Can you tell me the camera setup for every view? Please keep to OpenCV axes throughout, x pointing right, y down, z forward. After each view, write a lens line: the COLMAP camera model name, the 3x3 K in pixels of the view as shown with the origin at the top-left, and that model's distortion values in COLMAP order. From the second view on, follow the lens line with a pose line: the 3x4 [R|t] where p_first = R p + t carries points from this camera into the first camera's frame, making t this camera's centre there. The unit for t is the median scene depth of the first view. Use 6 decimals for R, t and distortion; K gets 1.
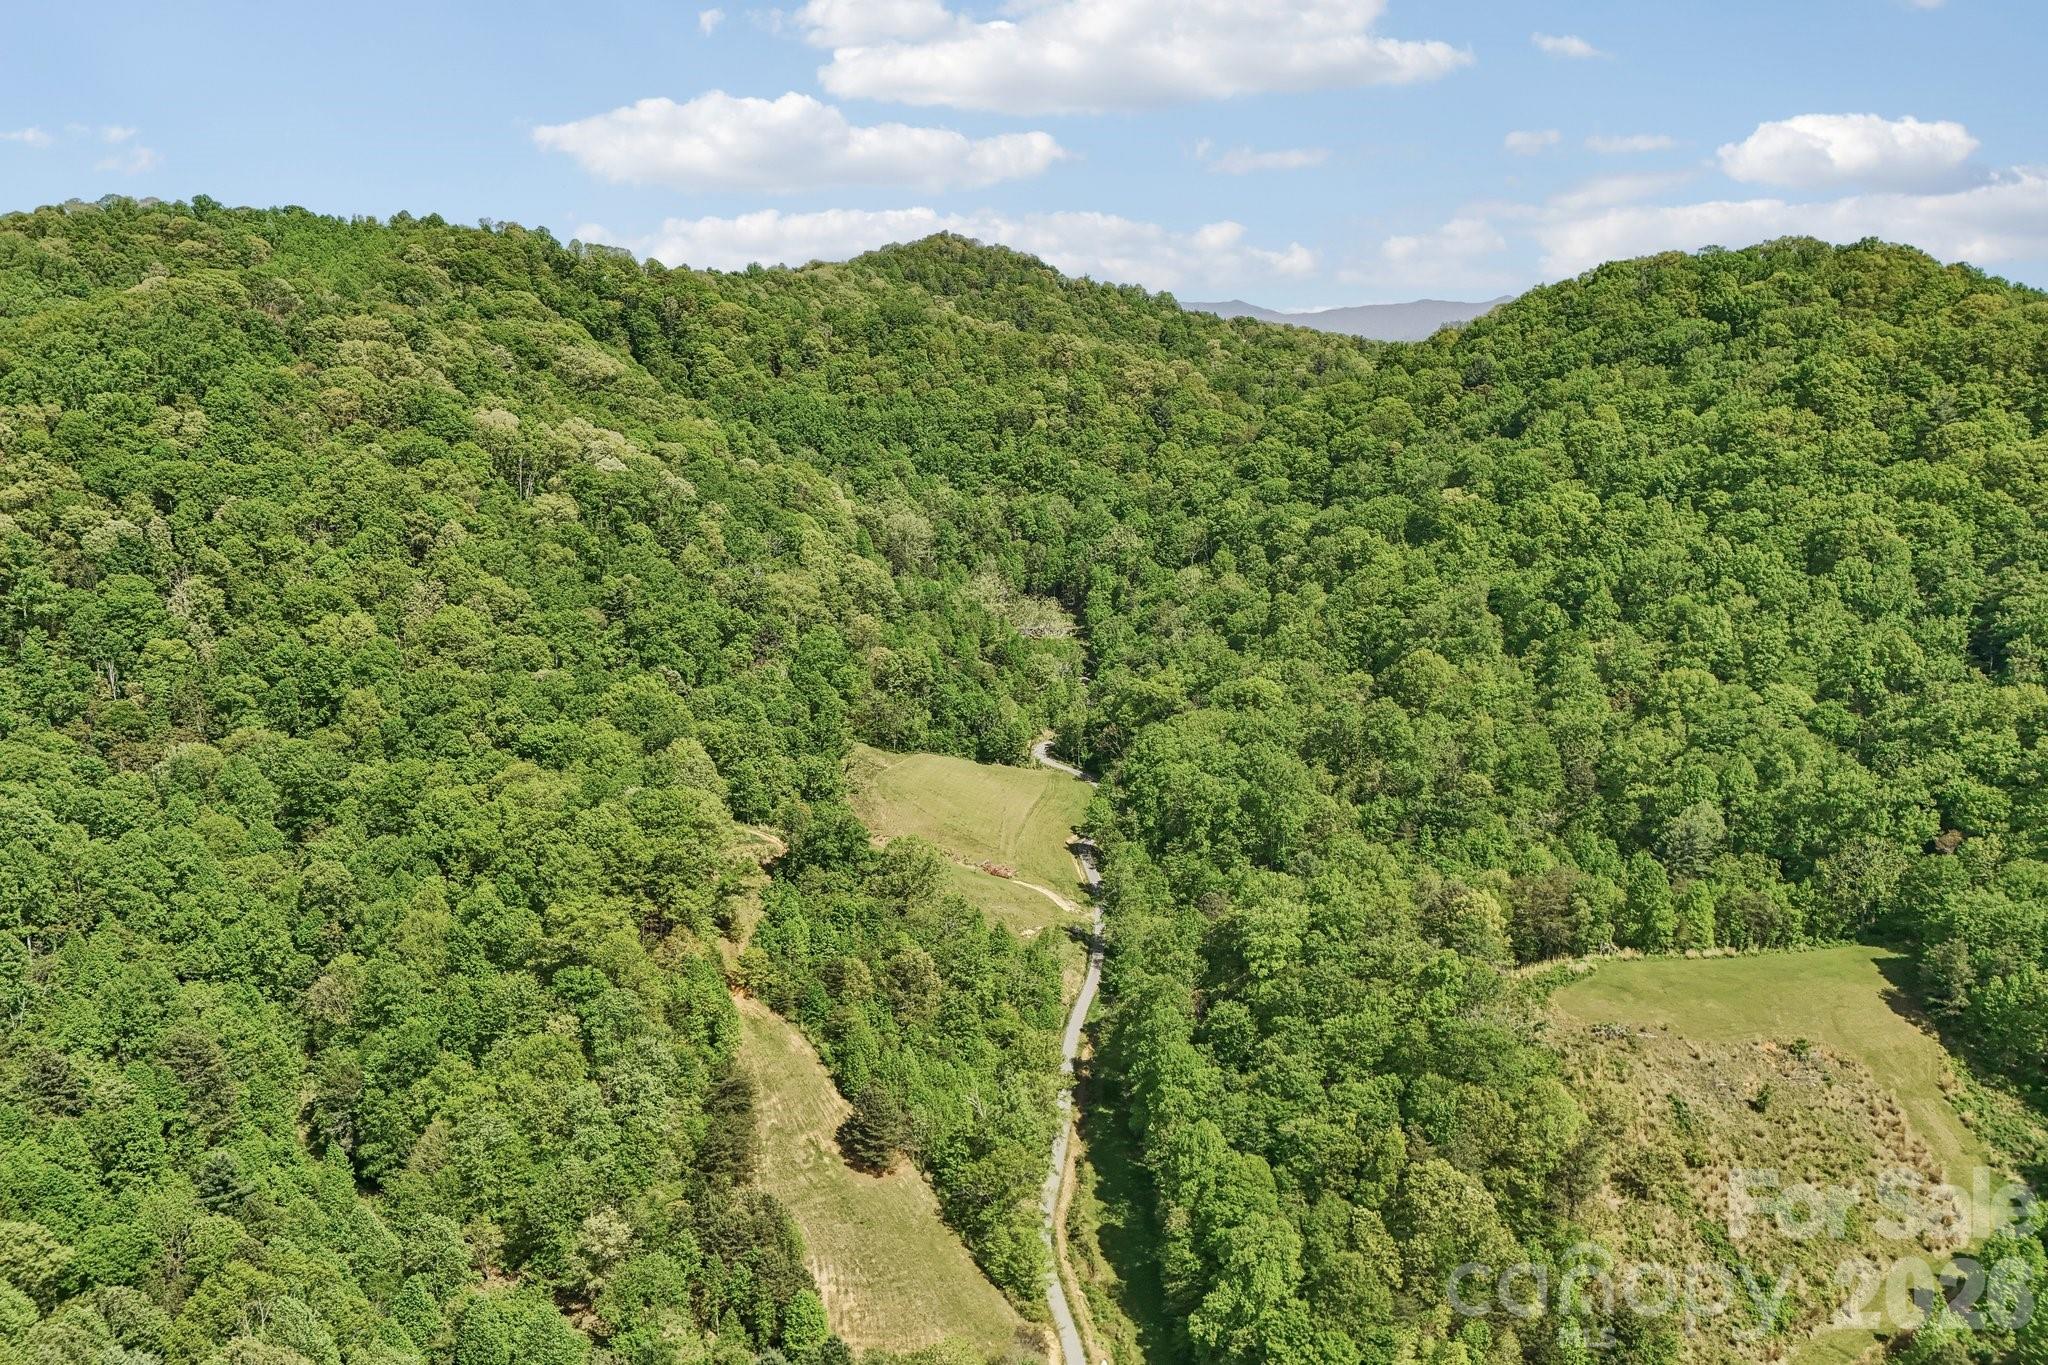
lens RADIAL K [[1509.9, 0, 1024.0], [0, 1509.9, 682.5], [0, 0, 1]] dist [0.157409, -0.348694]
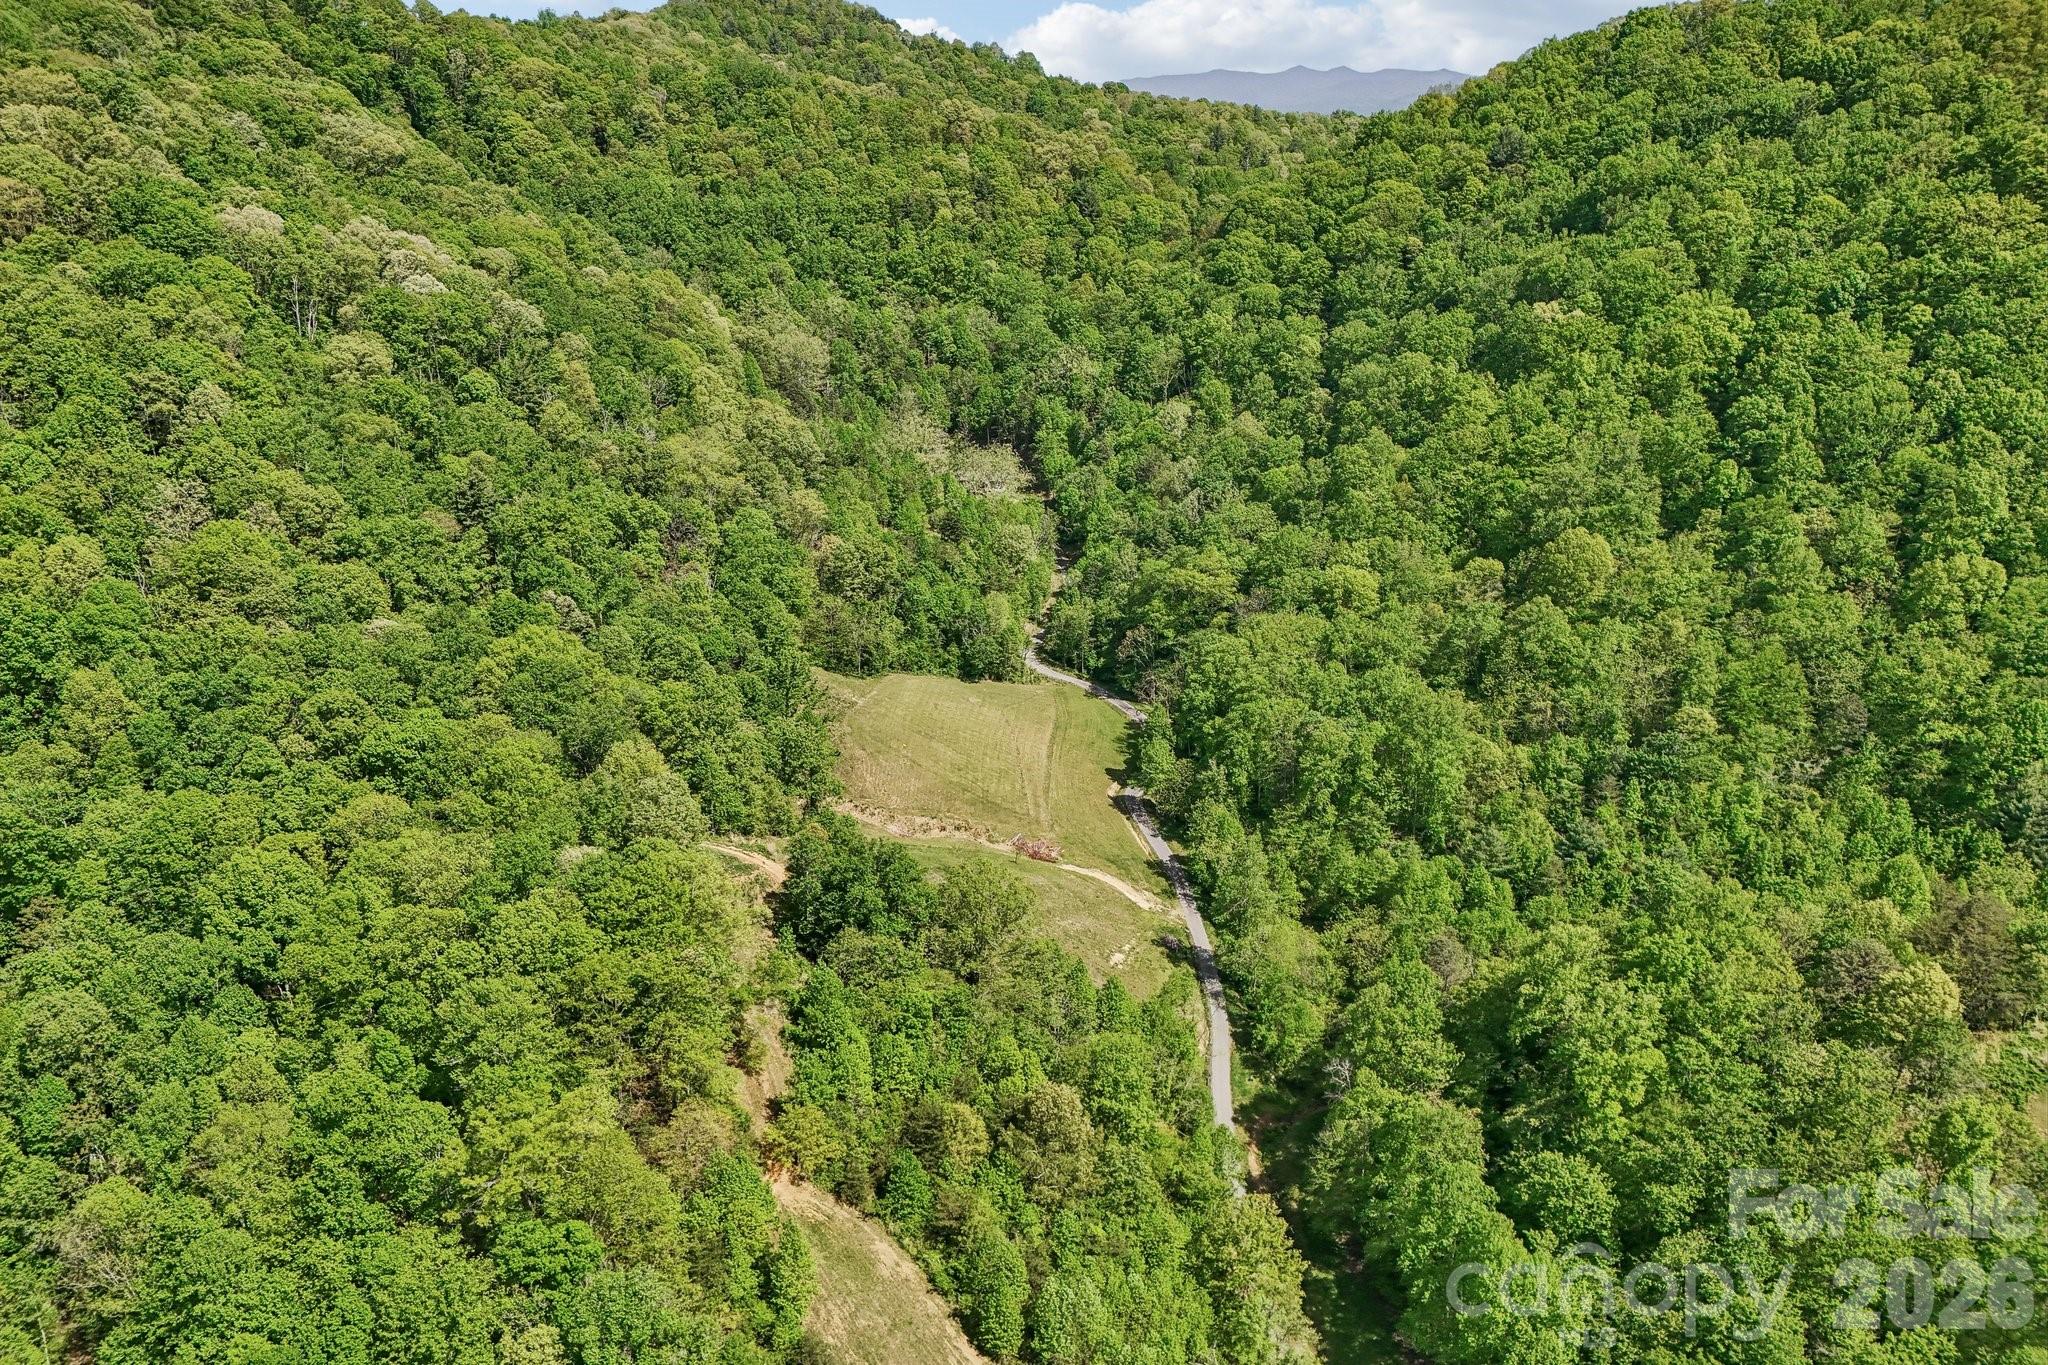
lens RADIAL K [[1510.7, 0, 1024.0], [0, 1510.7, 682.5], [0, 0, 1]] dist [0.071765, -0.071763]
pose [[0.990535, -0.048237, 0.128504, -0.100104], [0.030227, 0.989890, 0.138581, -0.052434], [-0.133890, -0.133385, 0.981979, 0.248354]]
